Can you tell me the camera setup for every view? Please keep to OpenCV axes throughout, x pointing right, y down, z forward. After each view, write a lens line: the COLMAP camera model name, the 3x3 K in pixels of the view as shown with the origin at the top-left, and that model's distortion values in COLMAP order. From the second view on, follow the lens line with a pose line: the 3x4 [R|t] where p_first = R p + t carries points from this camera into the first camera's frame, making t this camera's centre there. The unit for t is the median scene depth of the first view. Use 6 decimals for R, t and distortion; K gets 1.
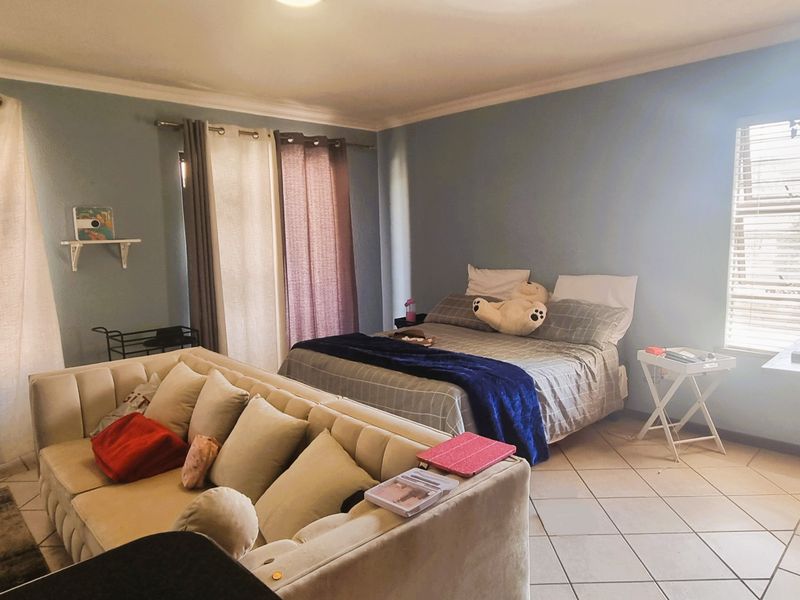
lens RADIAL K [[547.2, 0, 400.2], [0, 547.2, 299.3], [0, 0, 1]] dist [-0.009419, -0.000596]
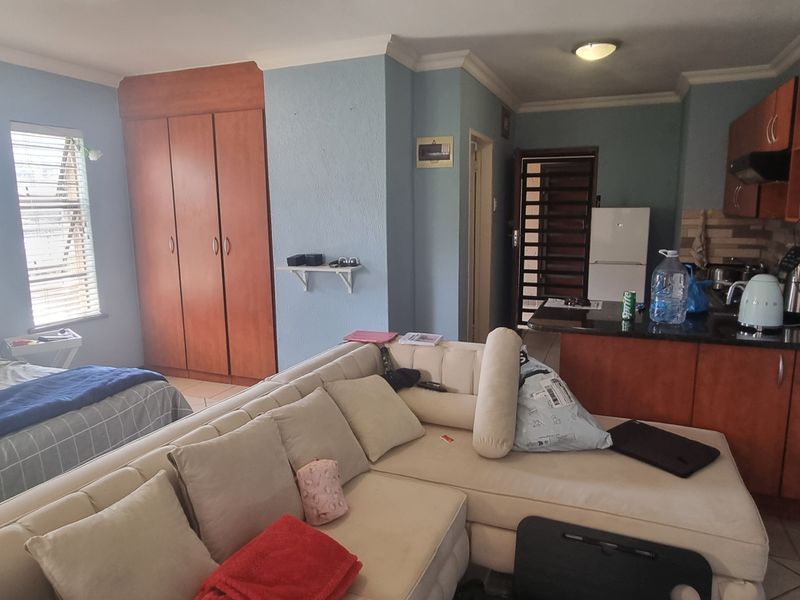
lens RADIAL K [[547.2, 0, 398.4], [0, 547.2, 304.4], [0, 0, 1]] dist [-0.009419, -0.000596]
pose [[-0.387454, -0.129789, 0.912707, -0.746407], [0.148535, 0.968316, 0.200751, -0.076255], [-0.909845, 0.213350, -0.355900, 0.741691]]
